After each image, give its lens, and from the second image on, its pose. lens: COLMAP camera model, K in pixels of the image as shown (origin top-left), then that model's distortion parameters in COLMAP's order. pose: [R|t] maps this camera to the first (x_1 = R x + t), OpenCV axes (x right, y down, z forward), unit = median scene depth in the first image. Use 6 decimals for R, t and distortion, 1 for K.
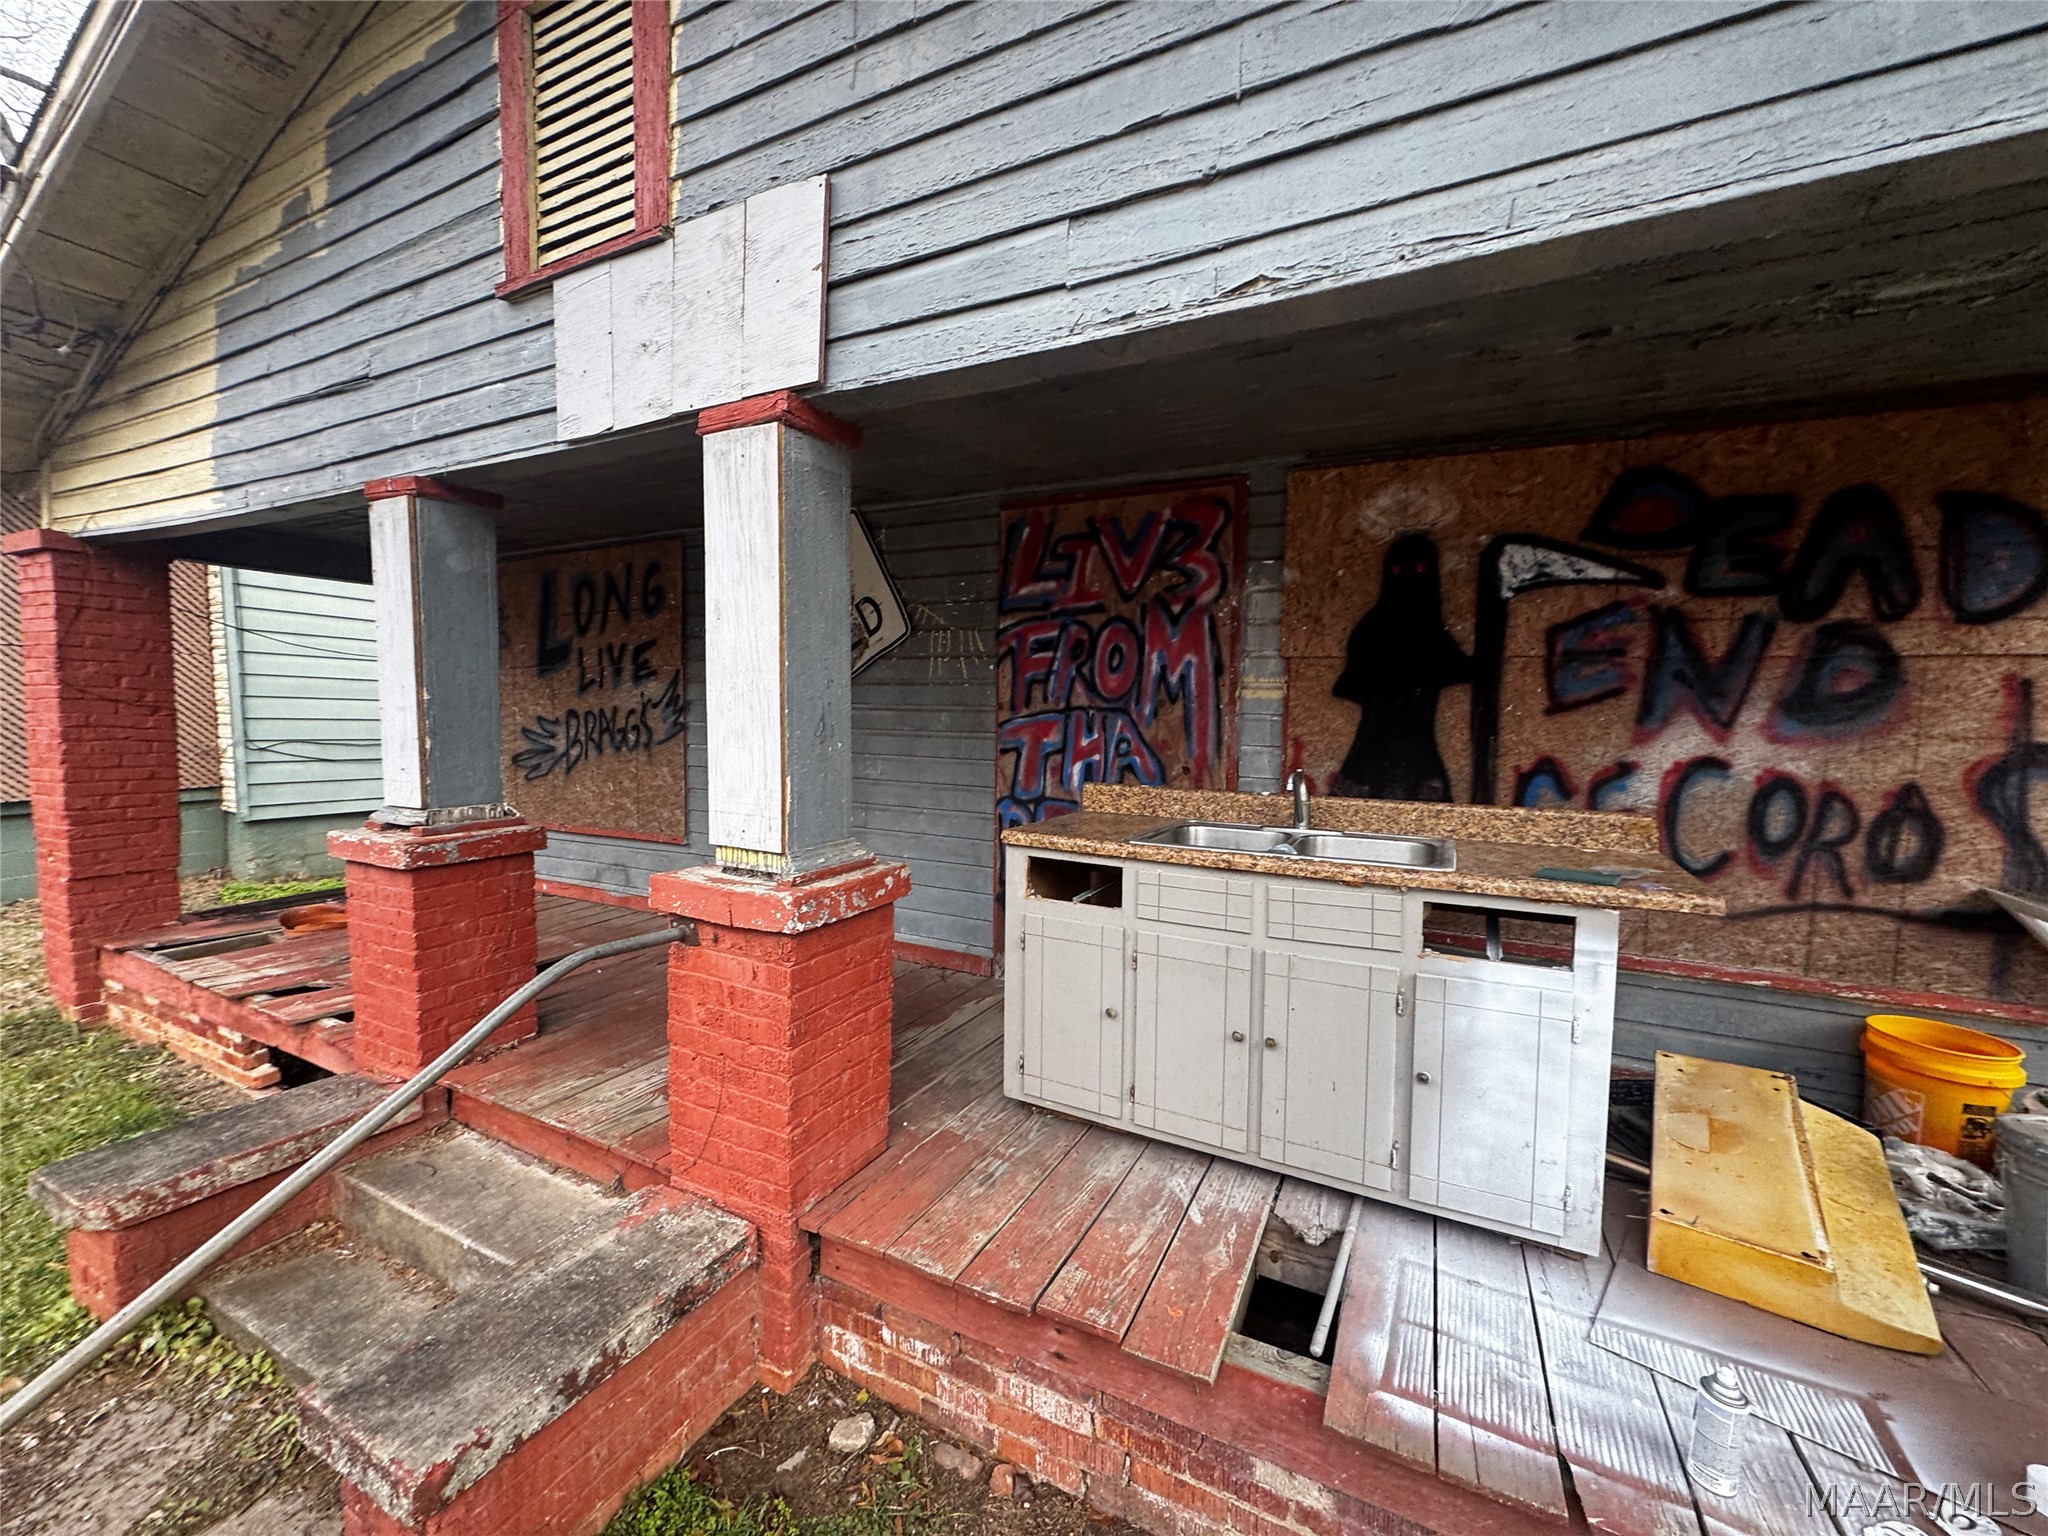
lens RADIAL K [[804.8, 0, 1023.1], [0, 804.8, 757.5], [0, 0, 1]] dist [-0.003072, 0.000308]
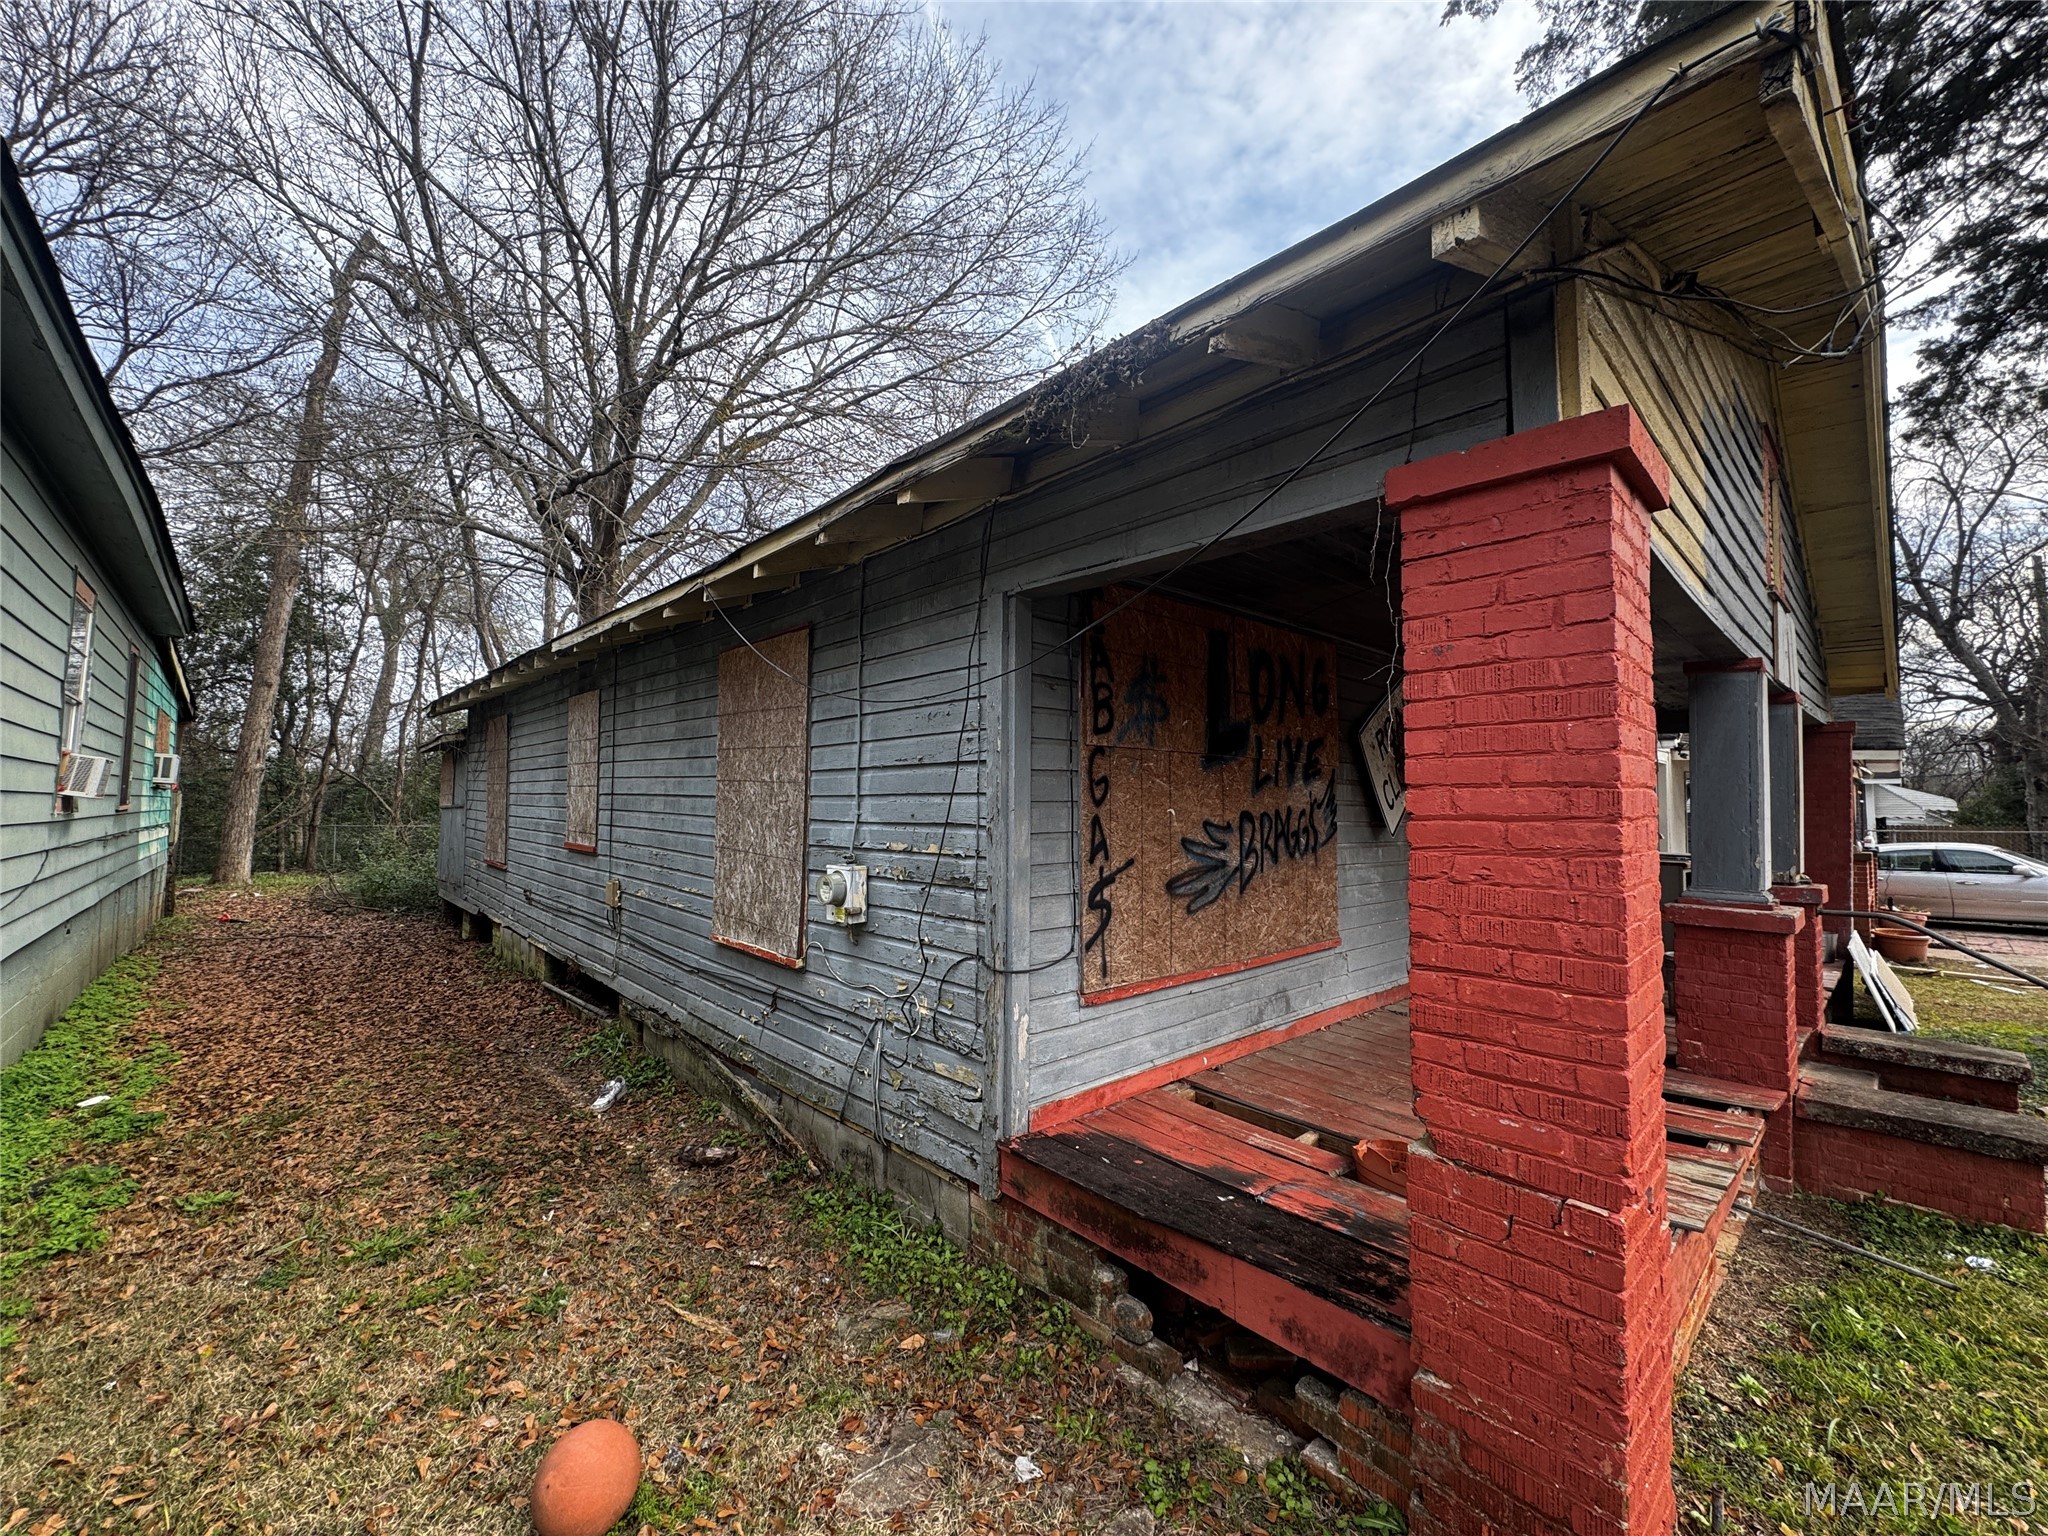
lens RADIAL K [[804.8, 0, 1020.5], [0, 804.8, 766.7], [0, 0, 1]] dist [-0.003072, 0.000308]
pose [[0.363904, 0.029022, 0.930984, -2.804912], [0.040420, 0.998081, -0.046914, -0.152671], [-0.930559, 0.054703, 0.362032, 1.853987]]
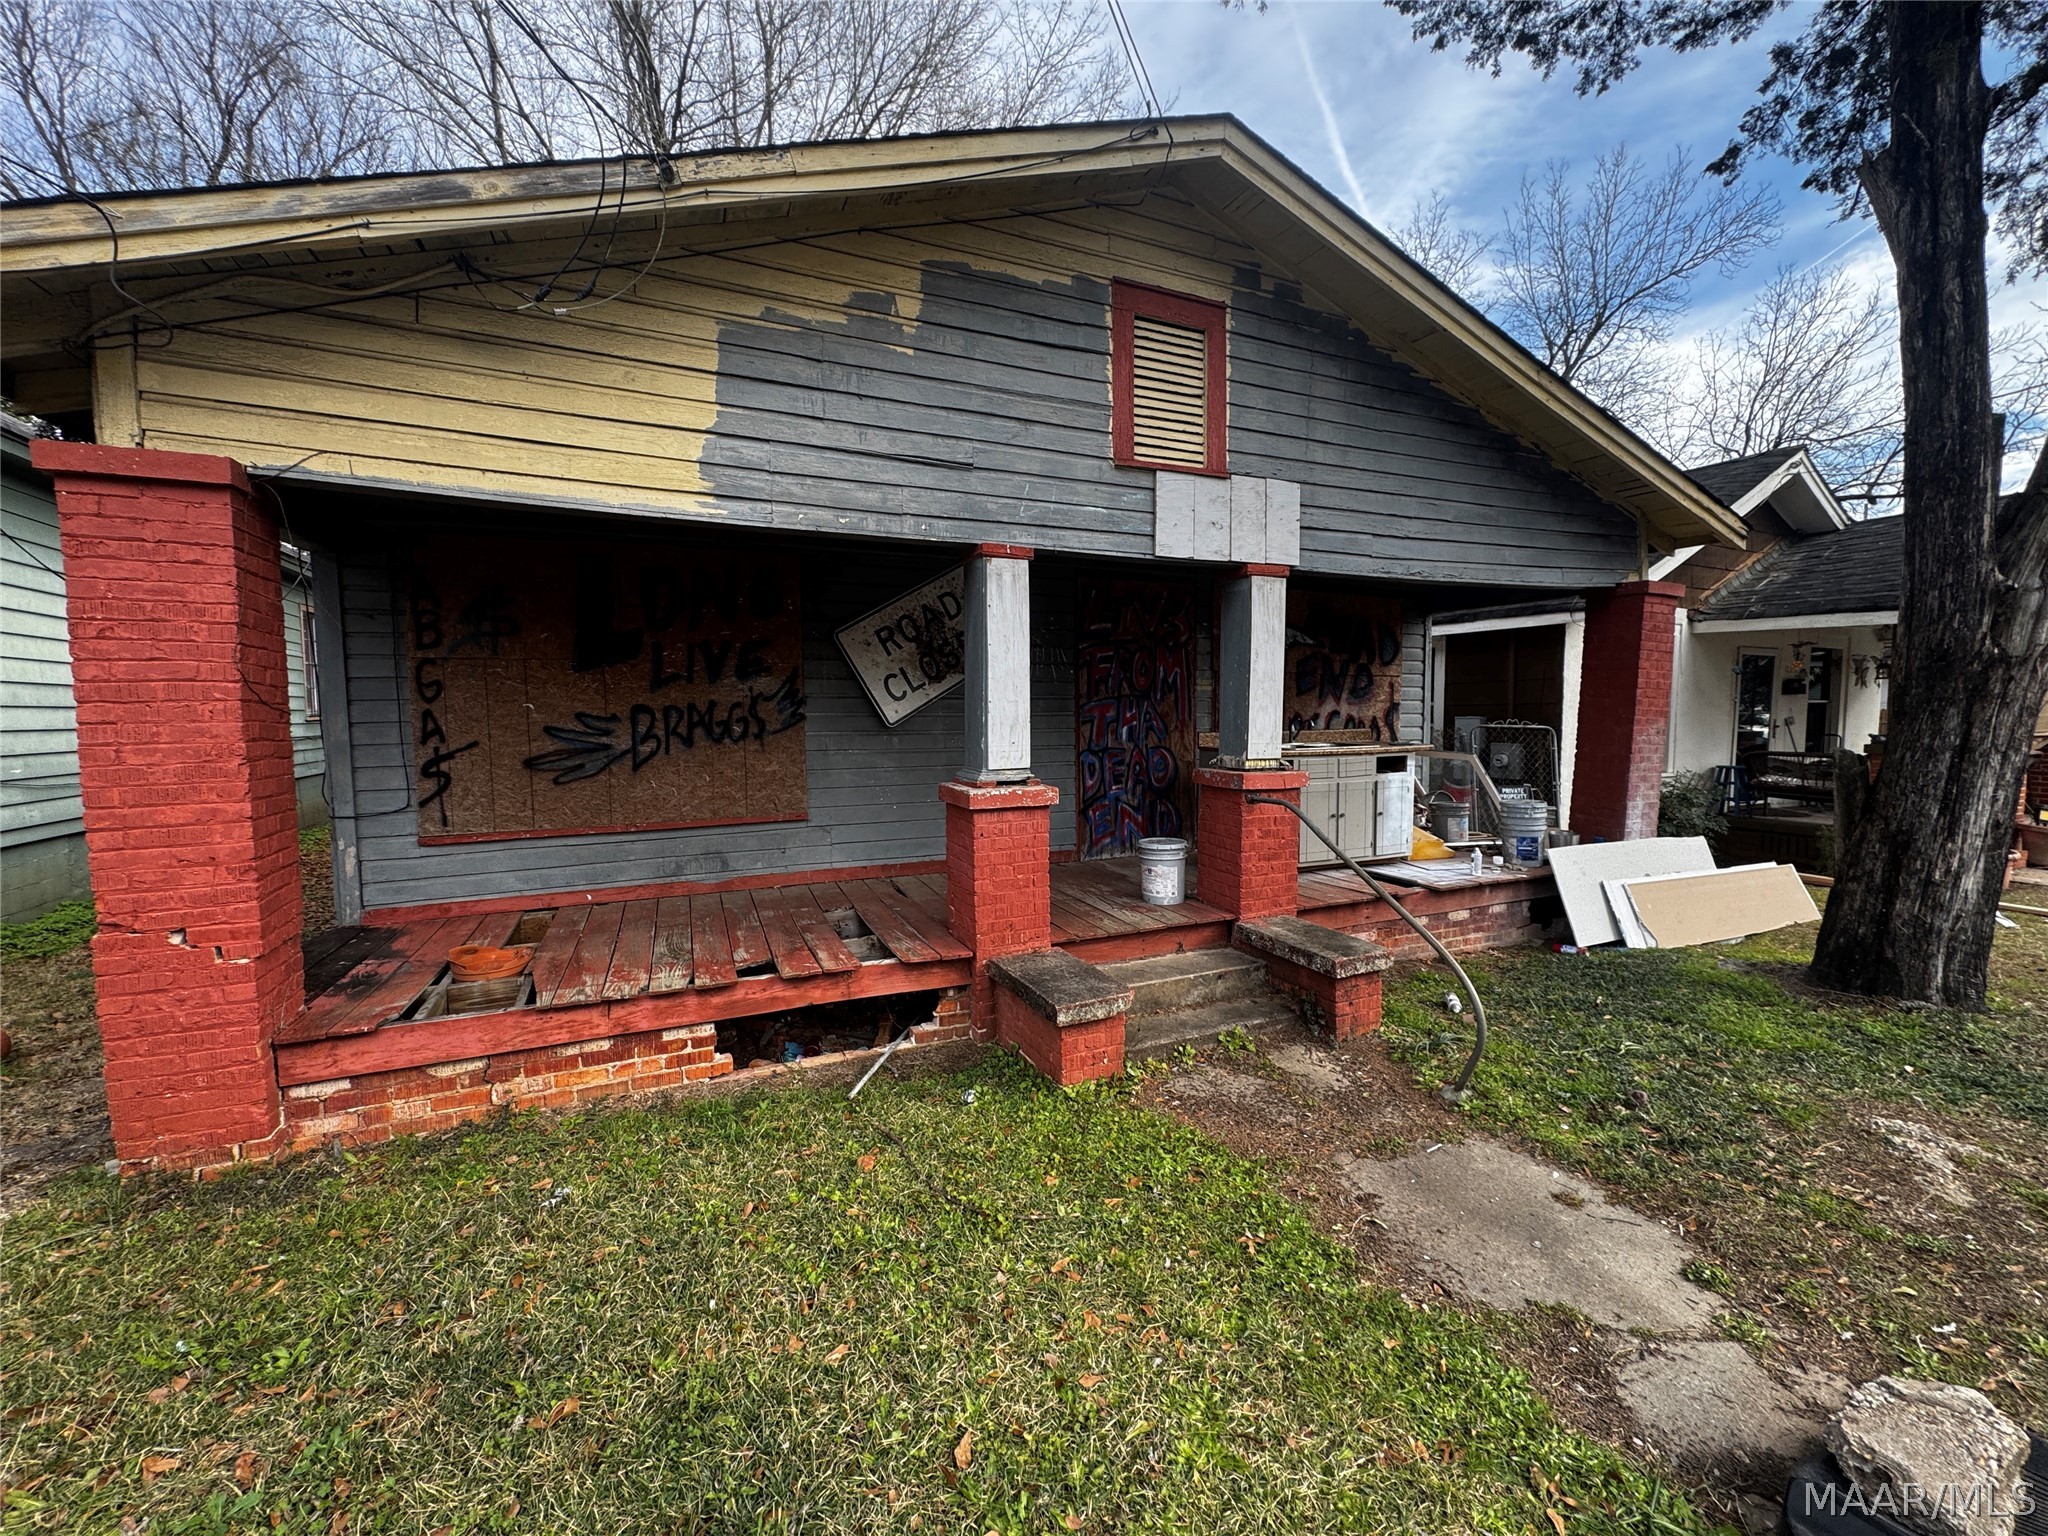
lens RADIAL K [[804.8, 0, 1010.8], [0, 804.8, 750.3], [0, 0, 1]] dist [-0.003072, 0.000308]
pose [[0.644921, -0.064062, 0.761560, -2.059083], [0.057873, 0.997713, 0.034918, -0.025308], [-0.762055, 0.021555, 0.647153, 0.055837]]
